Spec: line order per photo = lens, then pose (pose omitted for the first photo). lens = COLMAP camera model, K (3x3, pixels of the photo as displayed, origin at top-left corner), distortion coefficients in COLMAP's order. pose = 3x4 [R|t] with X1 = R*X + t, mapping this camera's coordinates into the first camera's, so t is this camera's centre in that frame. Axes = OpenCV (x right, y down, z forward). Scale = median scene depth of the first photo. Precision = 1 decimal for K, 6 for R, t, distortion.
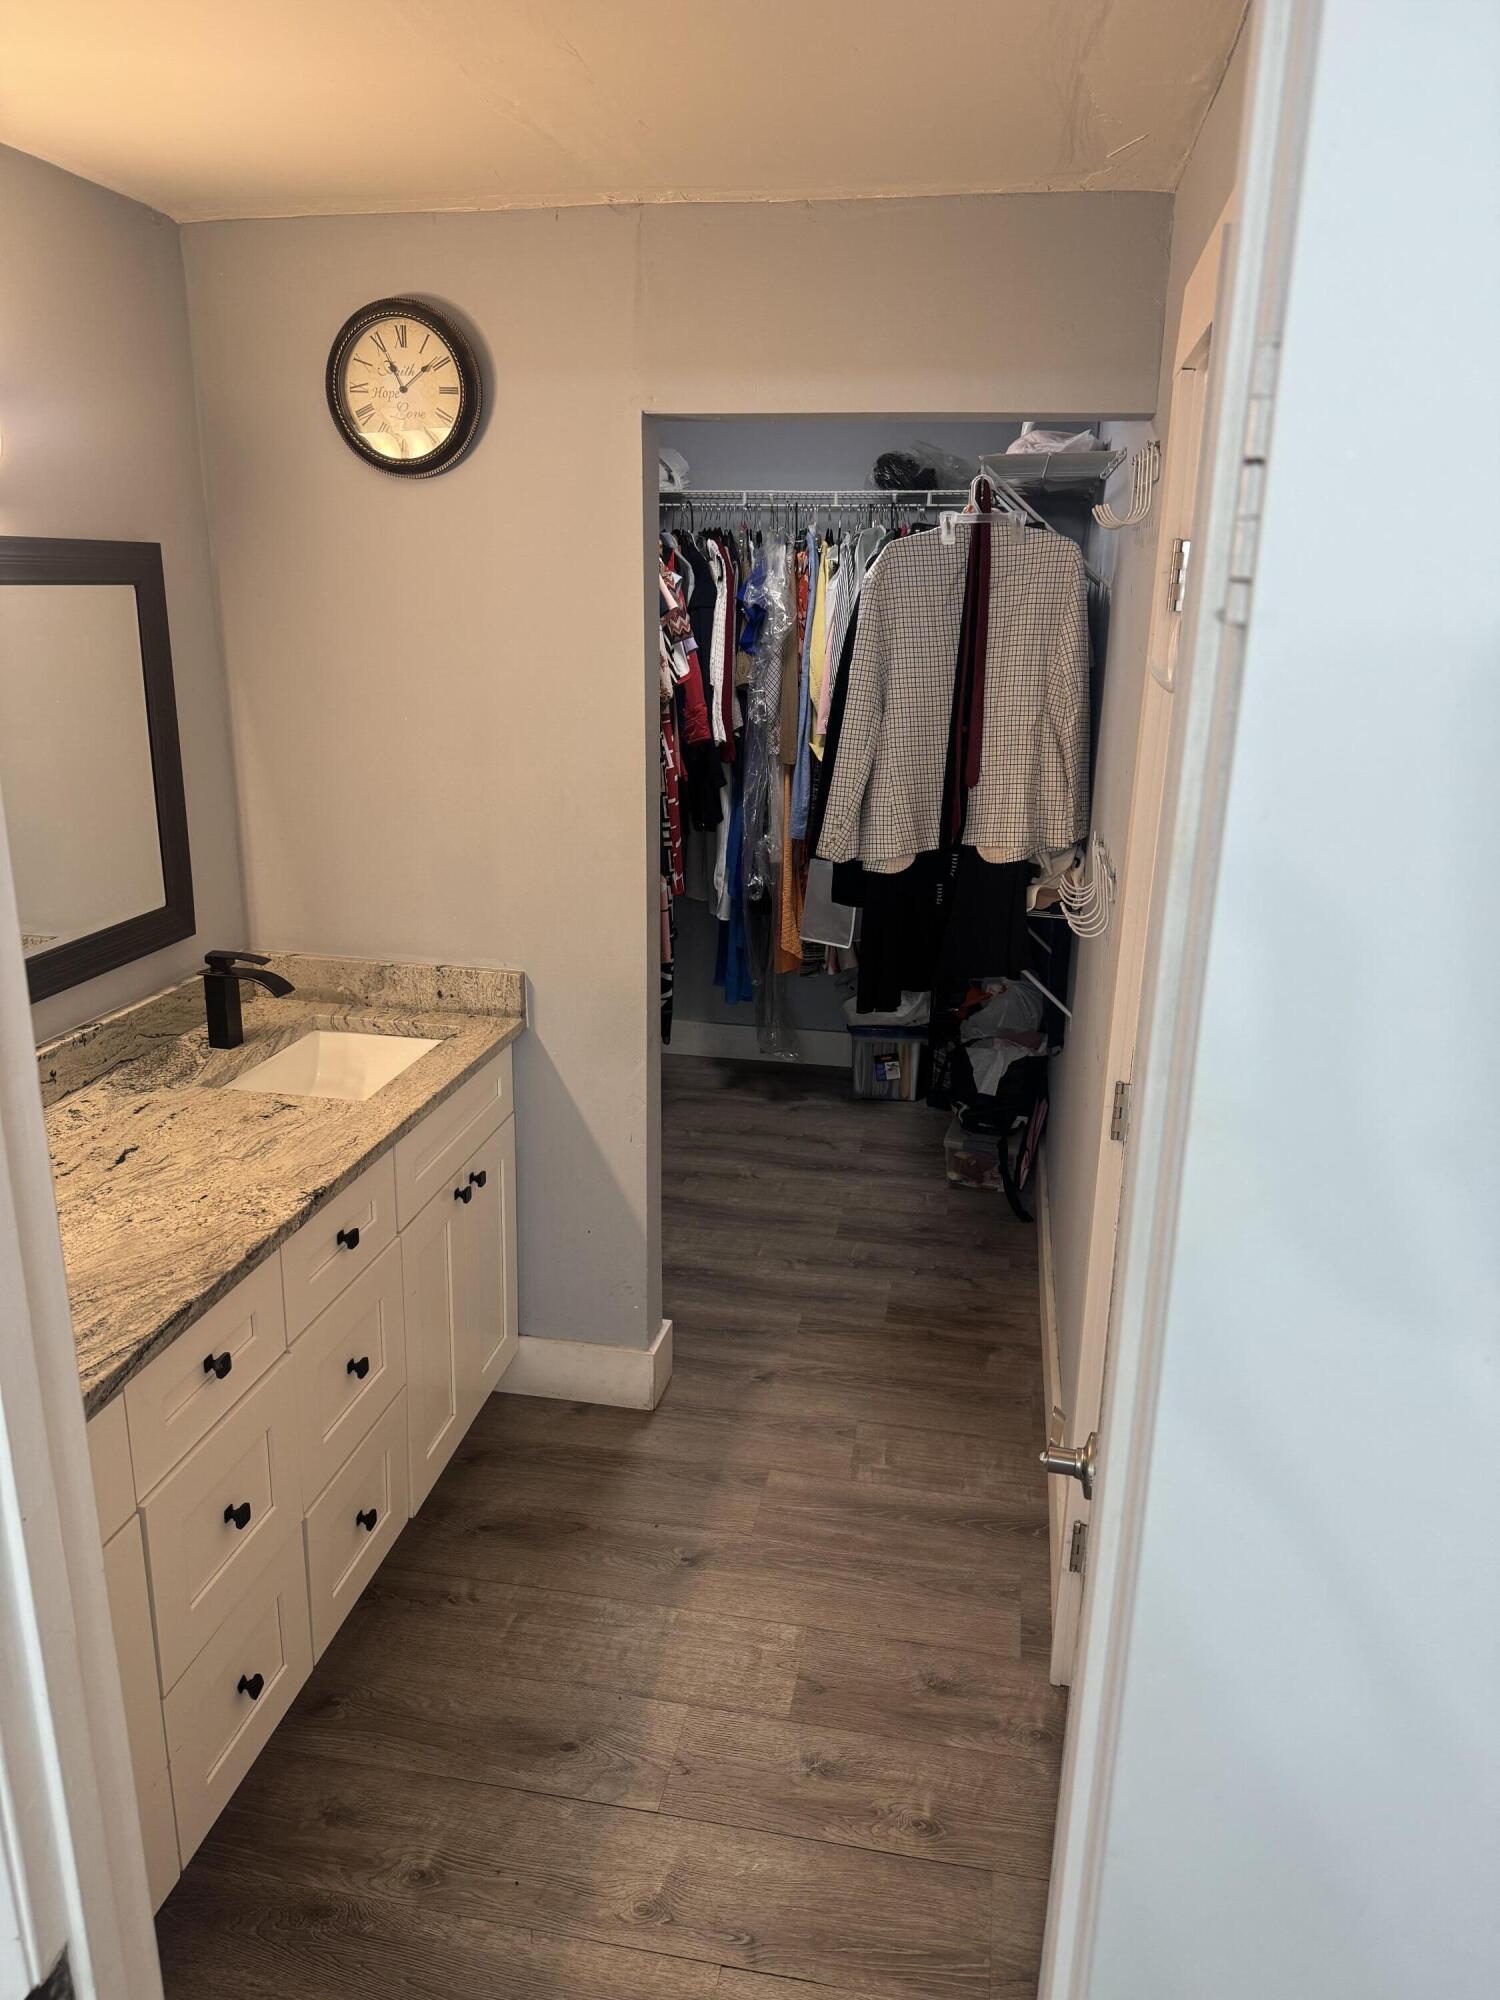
lens RADIAL K [[1410.5, 0, 750.0], [0, 1410.5, 1000.0], [0, 0, 1]] dist [0.121655, -0.163872]
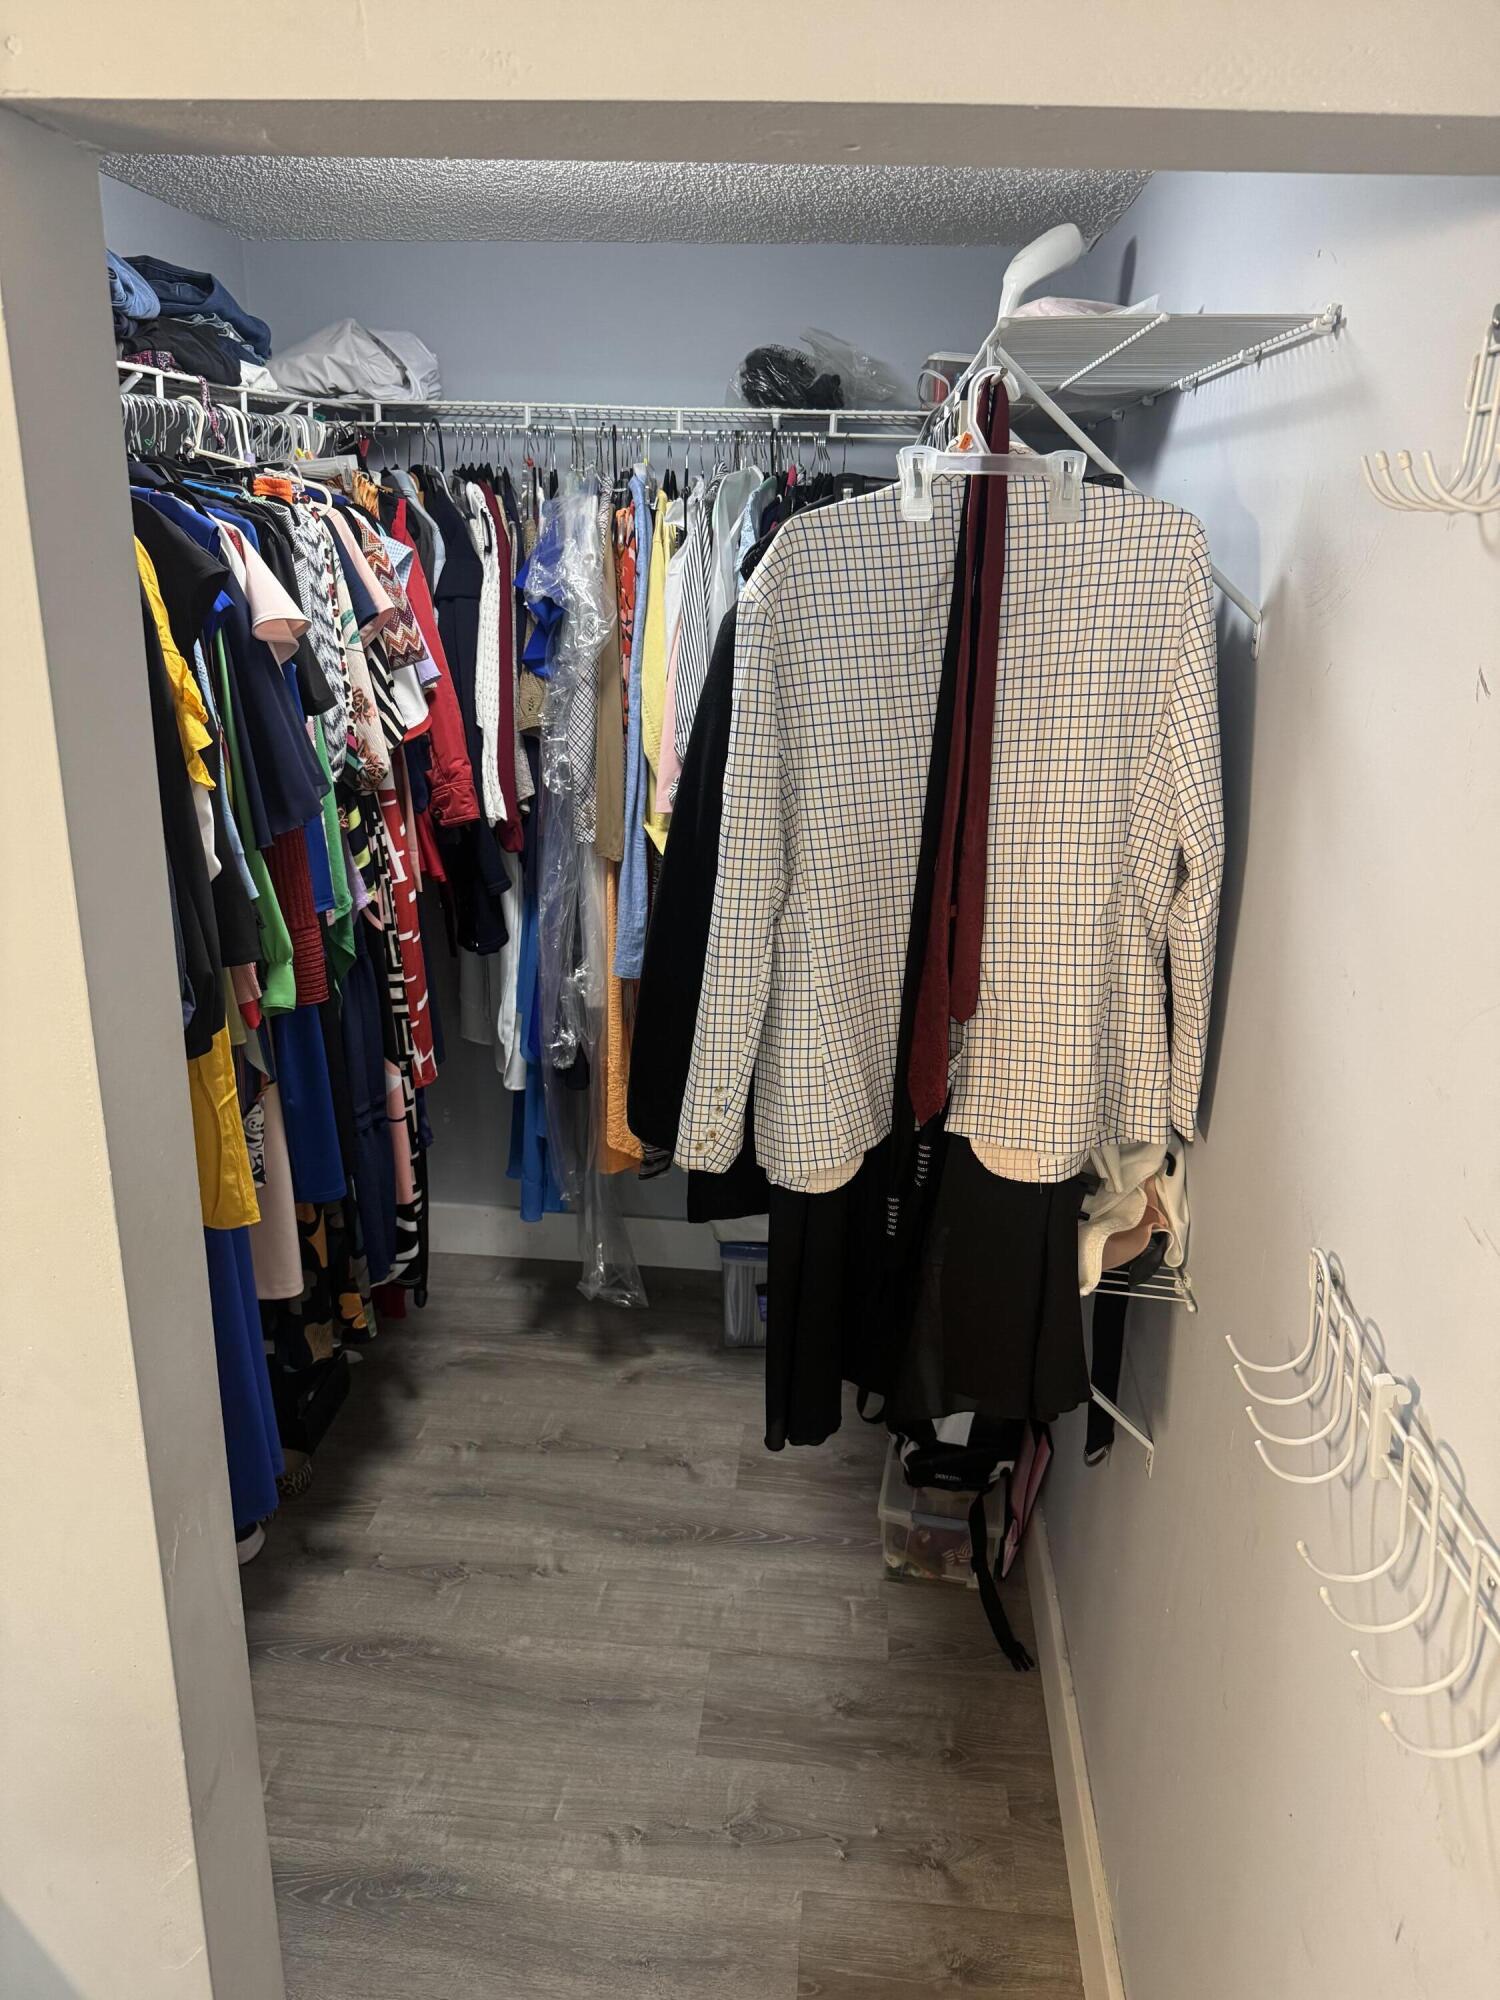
lens RADIAL K [[1466.7, 0, 757.7], [0, 1466.7, 1001.9], [0, 0, 1]] dist [0.171680, -0.413811]
pose [[0.995114, -0.017386, 0.097194, 0.027935], [0.014458, 0.999422, 0.030755, -0.125981], [-0.097673, -0.029199, 0.994790, 0.368150]]
